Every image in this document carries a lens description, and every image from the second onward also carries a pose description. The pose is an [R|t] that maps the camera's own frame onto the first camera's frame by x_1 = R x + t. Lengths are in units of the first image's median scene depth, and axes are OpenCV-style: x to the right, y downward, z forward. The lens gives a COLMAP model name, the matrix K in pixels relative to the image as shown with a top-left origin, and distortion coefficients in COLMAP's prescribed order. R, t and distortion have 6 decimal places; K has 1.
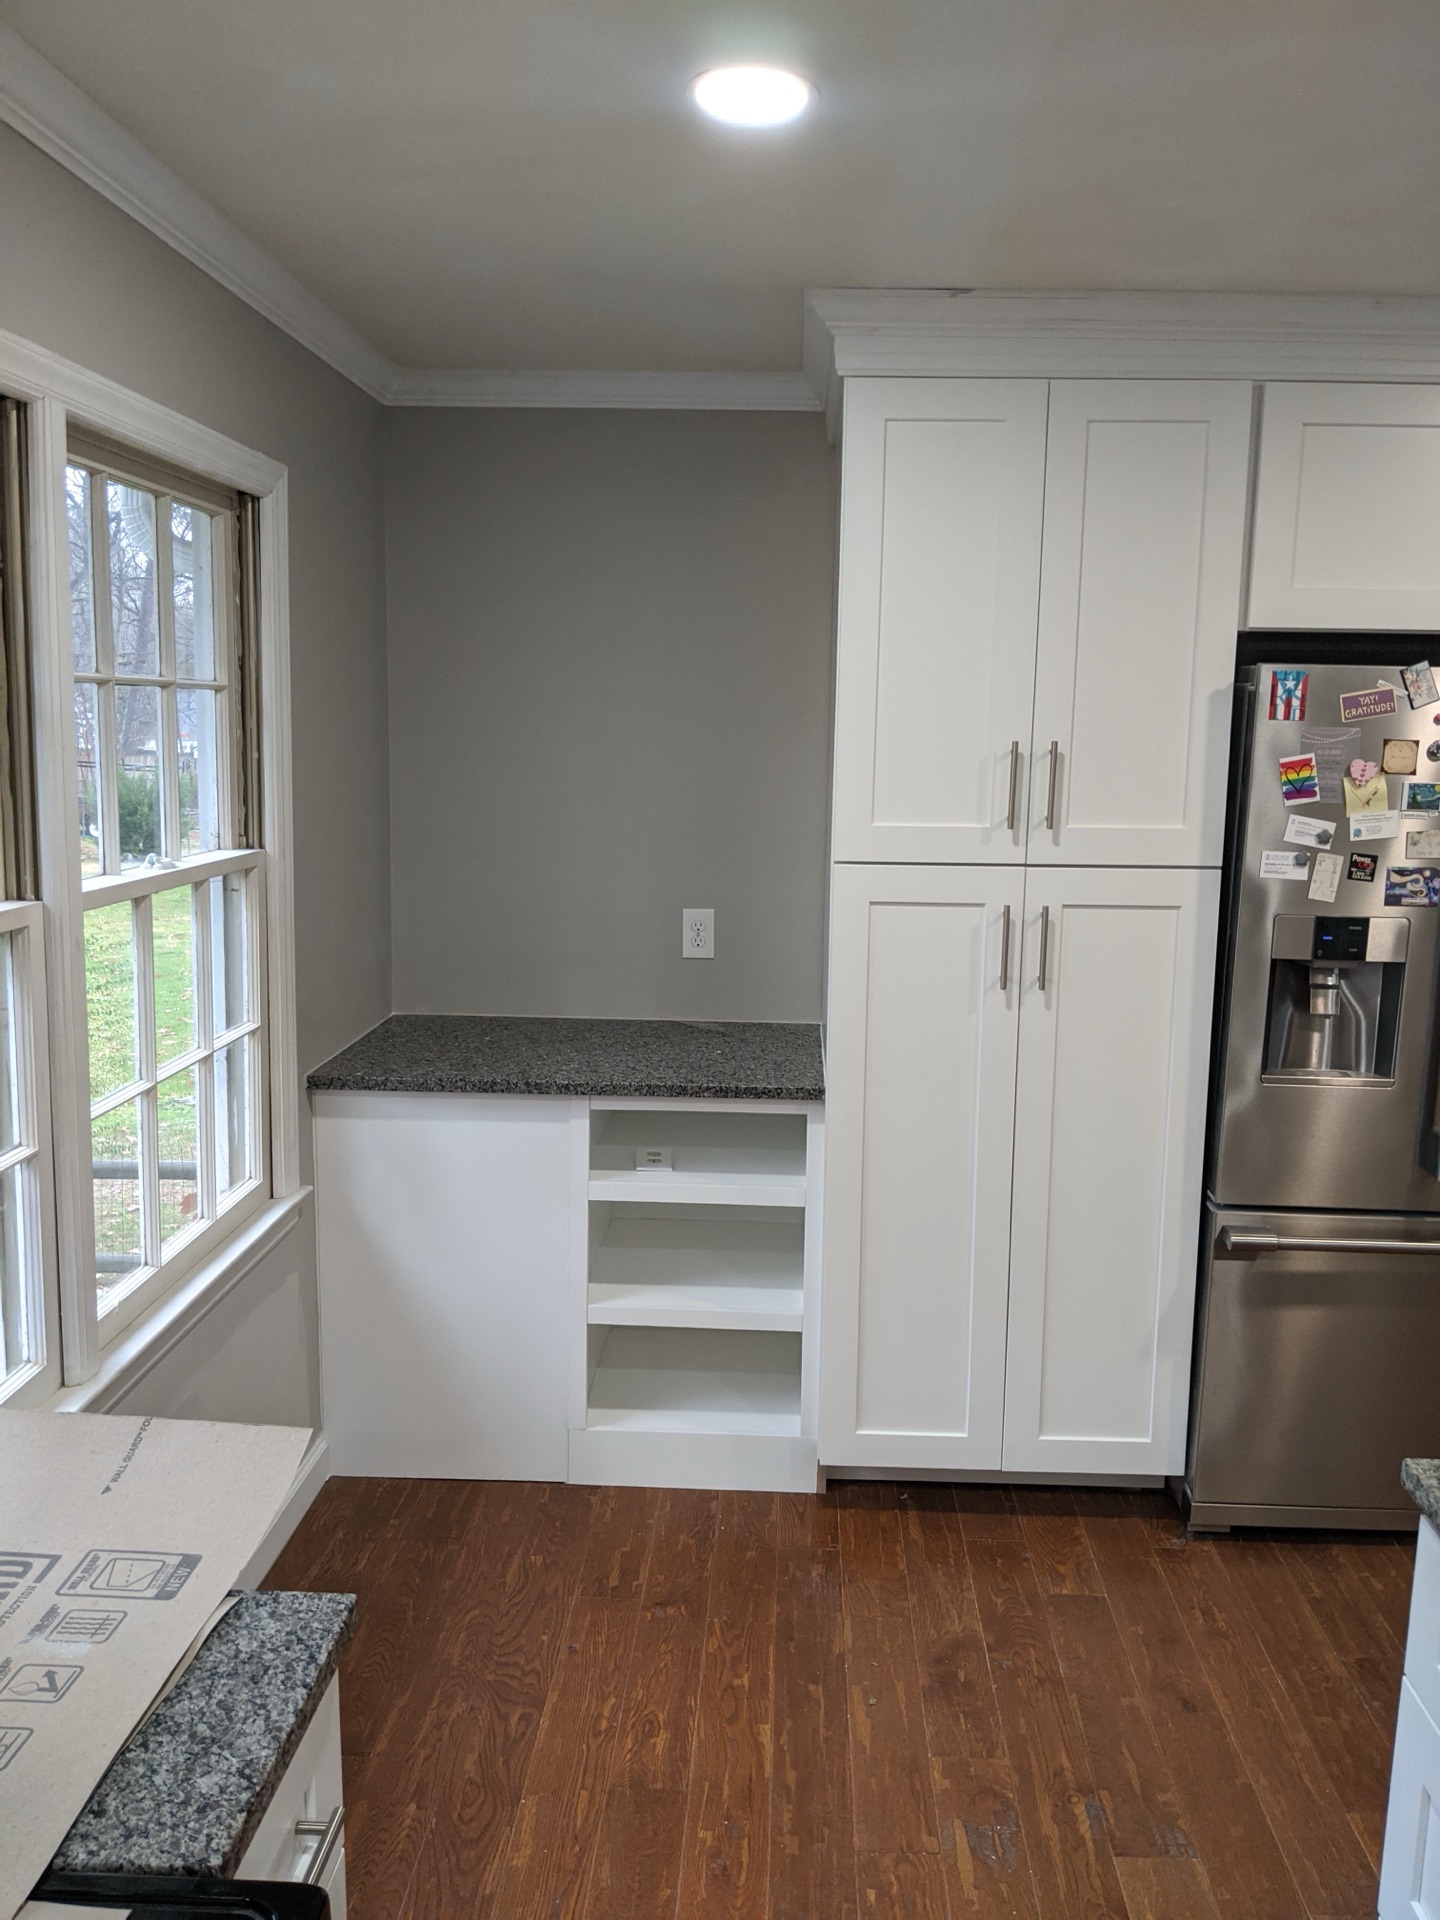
lens RADIAL K [[1537.3, 0, 699.1], [0, 1537.3, 957.5], [0, 0, 1]] dist [0.023132, -0.075988]
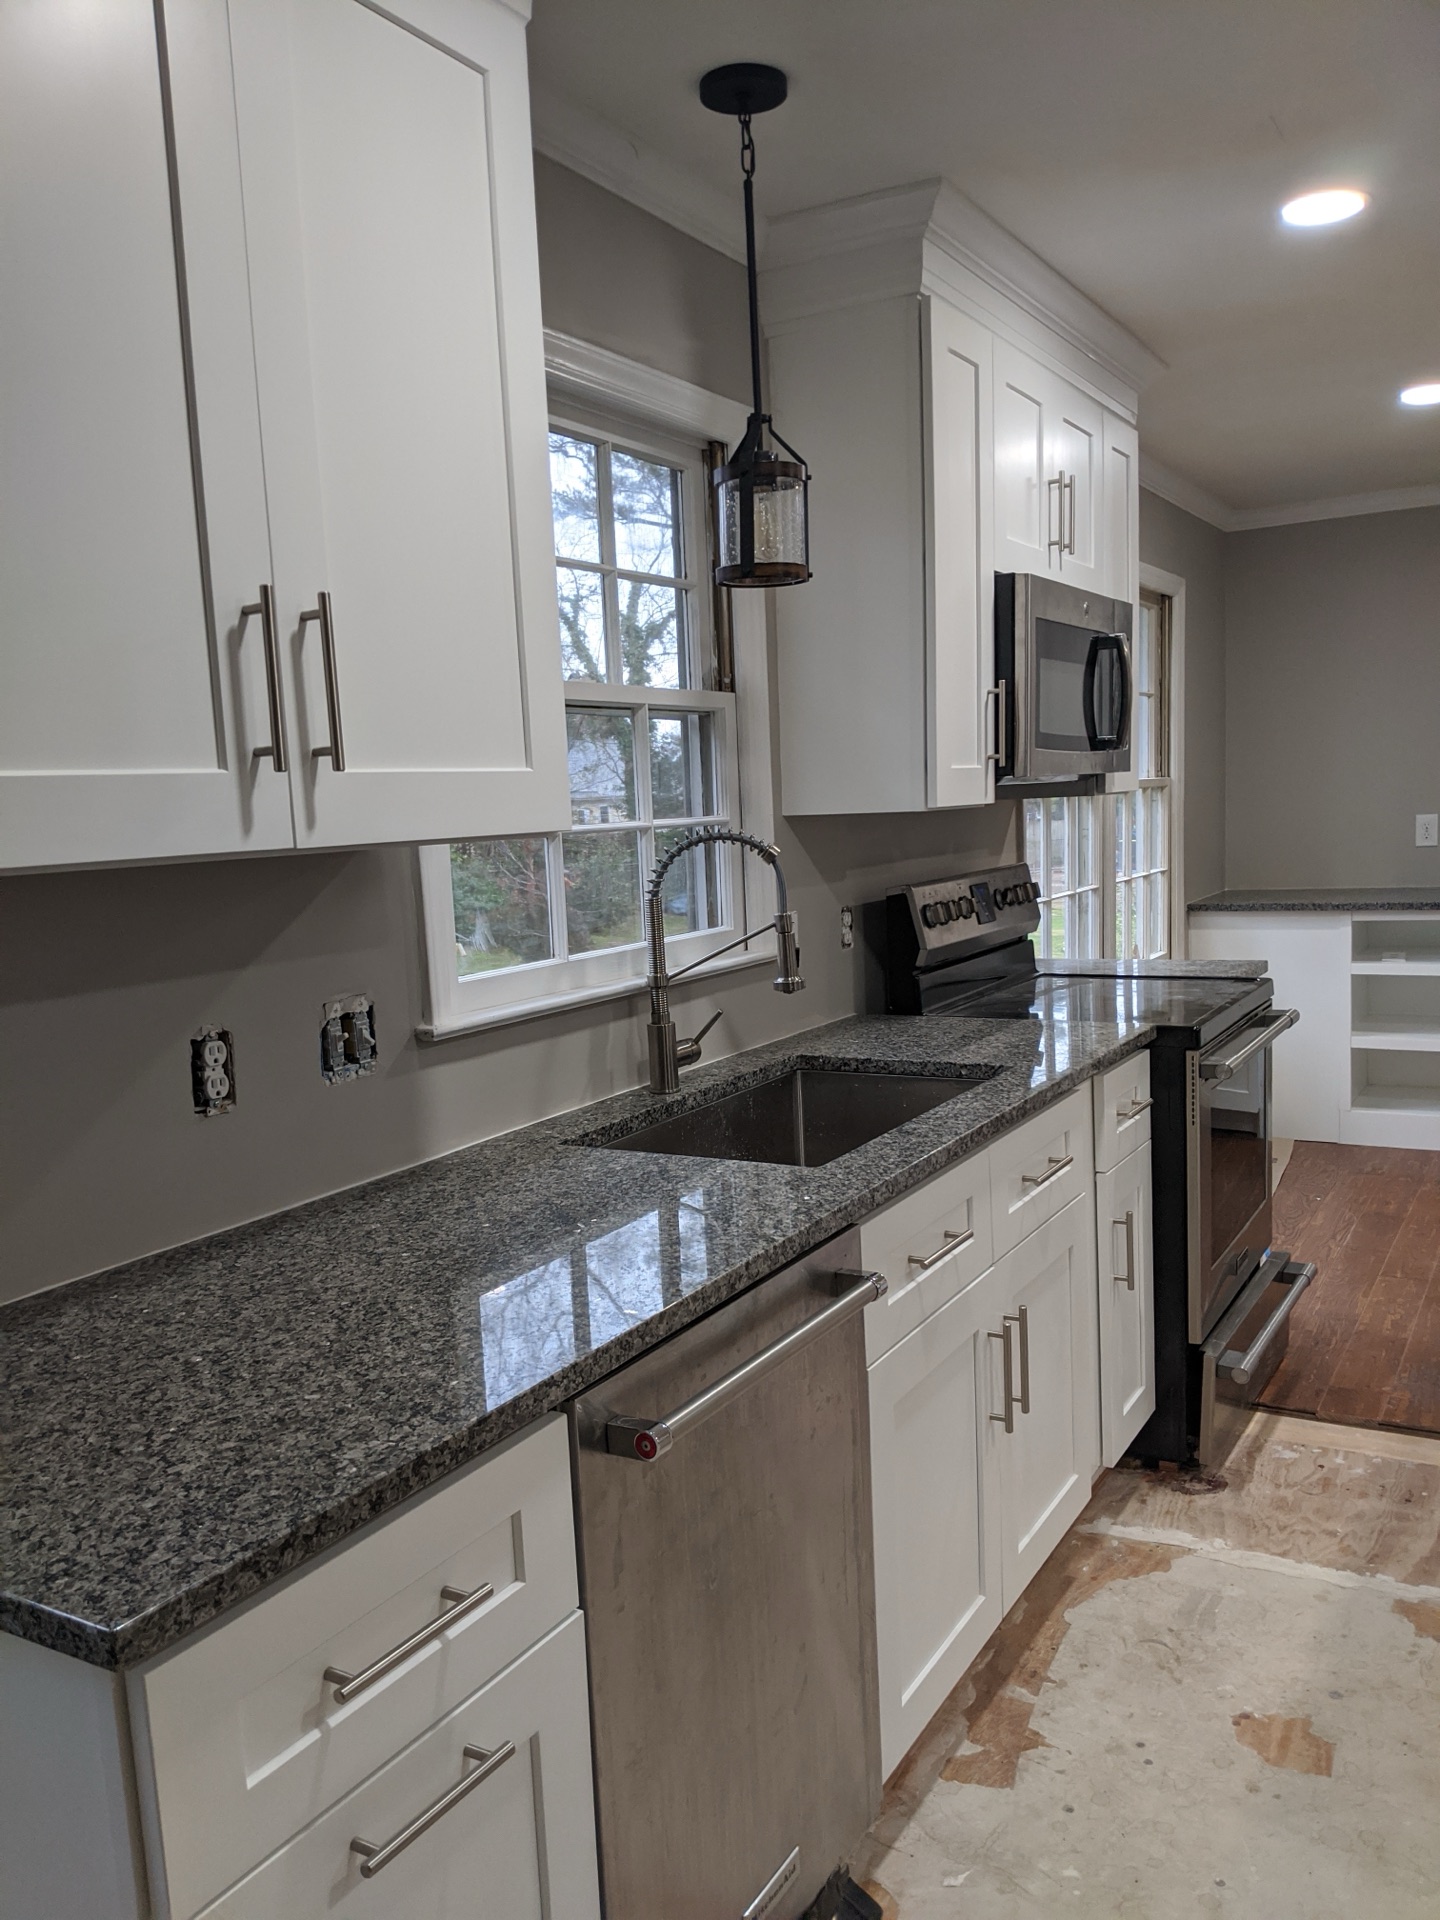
lens RADIAL K [[1537.3, 0, 730.1], [0, 1537.3, 969.4], [0, 0, 1]] dist [0.023132, -0.075988]
pose [[0.898749, -0.003098, -0.438452, 0.061742], [-0.009646, 0.999593, -0.026835, 0.211002], [0.438356, 0.028347, 0.898354, -0.896829]]
